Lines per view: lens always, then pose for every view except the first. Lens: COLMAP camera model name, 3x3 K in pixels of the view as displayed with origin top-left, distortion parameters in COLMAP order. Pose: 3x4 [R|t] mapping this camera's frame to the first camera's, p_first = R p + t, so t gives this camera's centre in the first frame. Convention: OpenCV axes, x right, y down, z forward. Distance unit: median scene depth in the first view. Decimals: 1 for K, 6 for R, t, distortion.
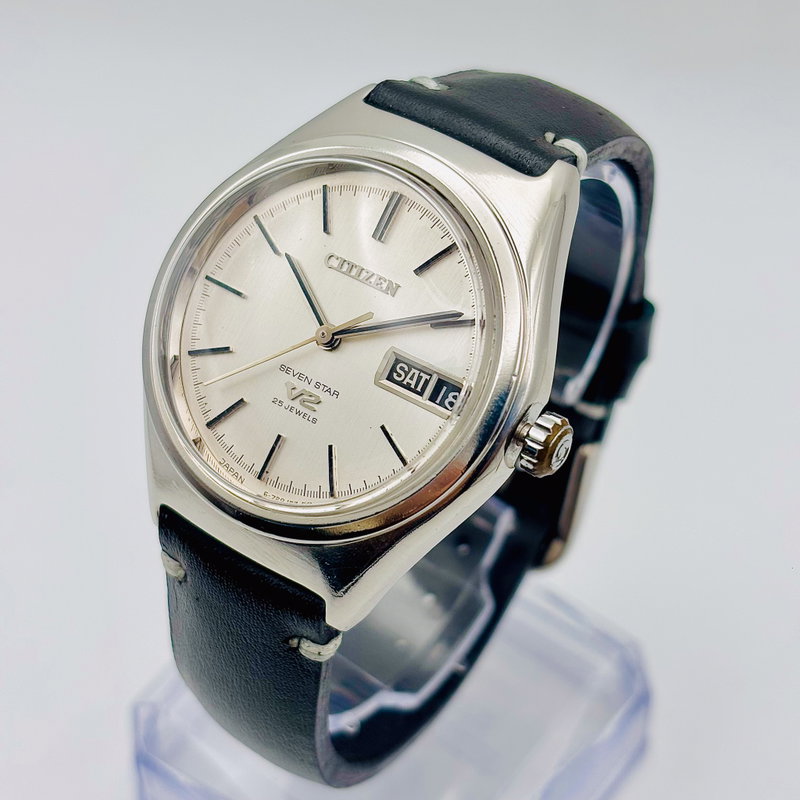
lens RADIAL K [[1604.7, 0, 400.0], [0, 1604.7, 400.0], [0, 0, 1]] dist [0.230965, 0.145158]
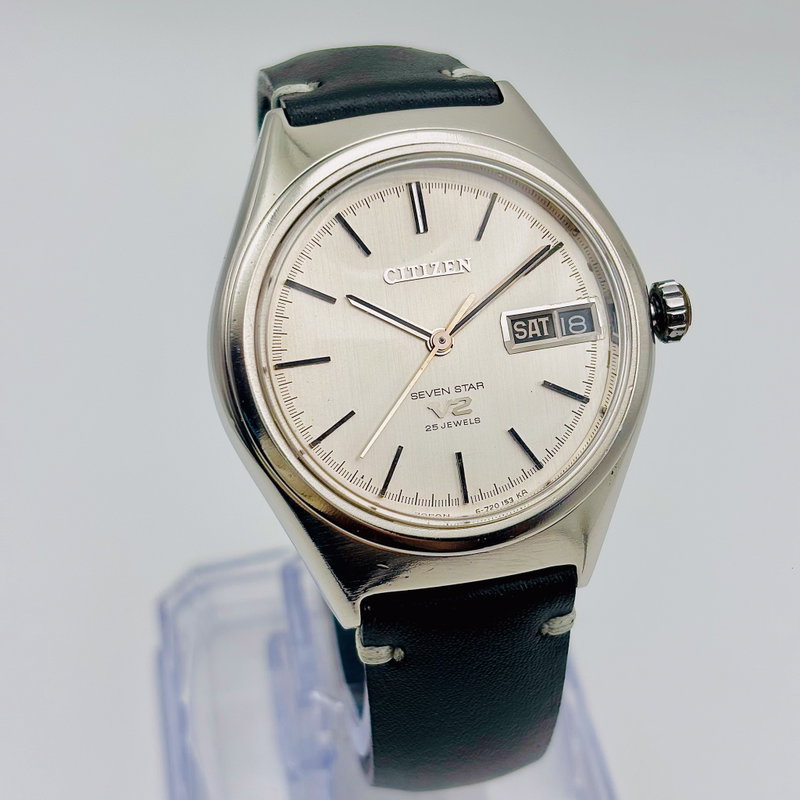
lens RADIAL K [[1604.7, 0, 400.0], [0, 1604.7, 400.0], [0, 0, 1]] dist [0.230965, 0.145158]
pose [[0.676068, -0.528150, 0.513799, -0.578187], [0.520940, 0.835748, 0.173628, -0.190773], [-0.521109, 0.150274, 0.840157, 0.201071]]
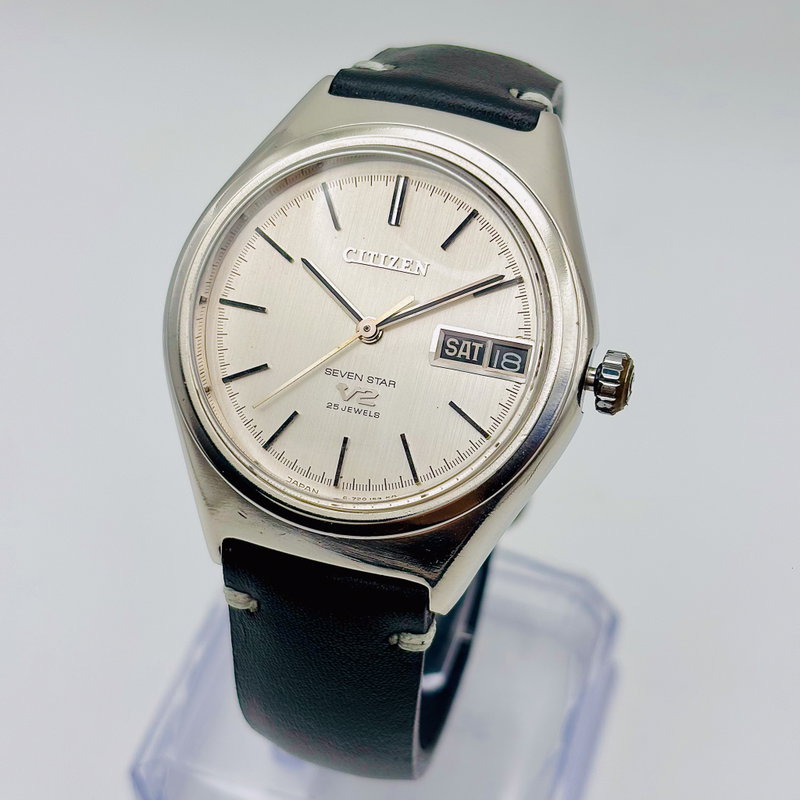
lens RADIAL K [[1604.7, 0, 400.0], [0, 1604.7, 400.0], [0, 0, 1]] dist [0.230965, 0.145158]
pose [[0.945599, -0.231493, 0.228590, -0.263241], [0.231766, 0.972423, 0.026036, -0.018581], [-0.228313, 0.028359, 0.973175, 0.030307]]
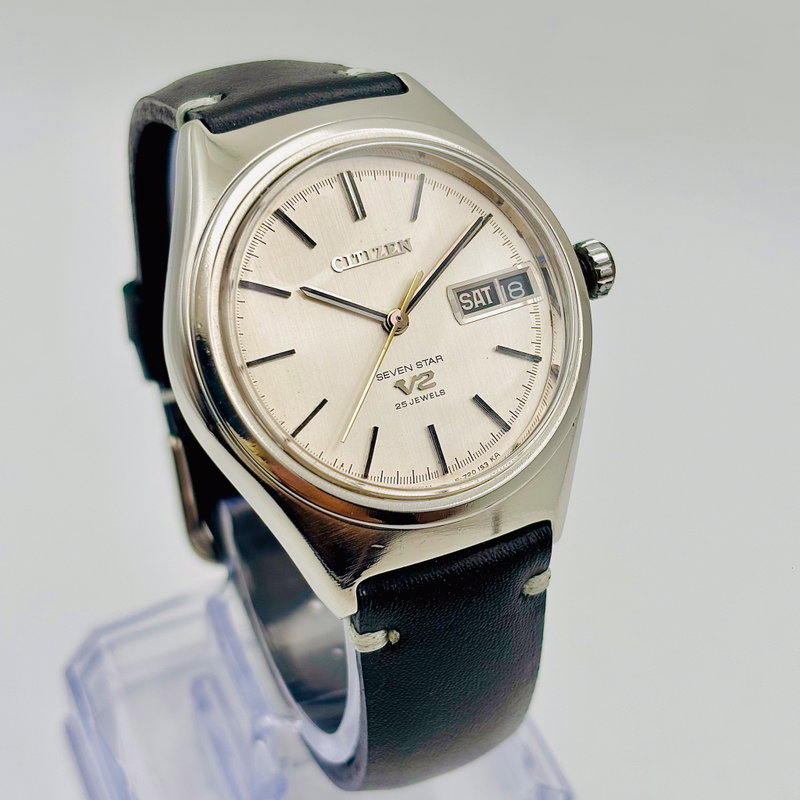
lens RADIAL K [[1604.7, 0, 400.0], [0, 1604.7, 400.0], [0, 0, 1]] dist [0.230965, 0.145158]
pose [[0.490194, -0.582967, 0.647965, -0.714943], [0.606684, 0.761971, 0.226573, -0.225356], [-0.625815, 0.282045, 0.727191, 0.288551]]
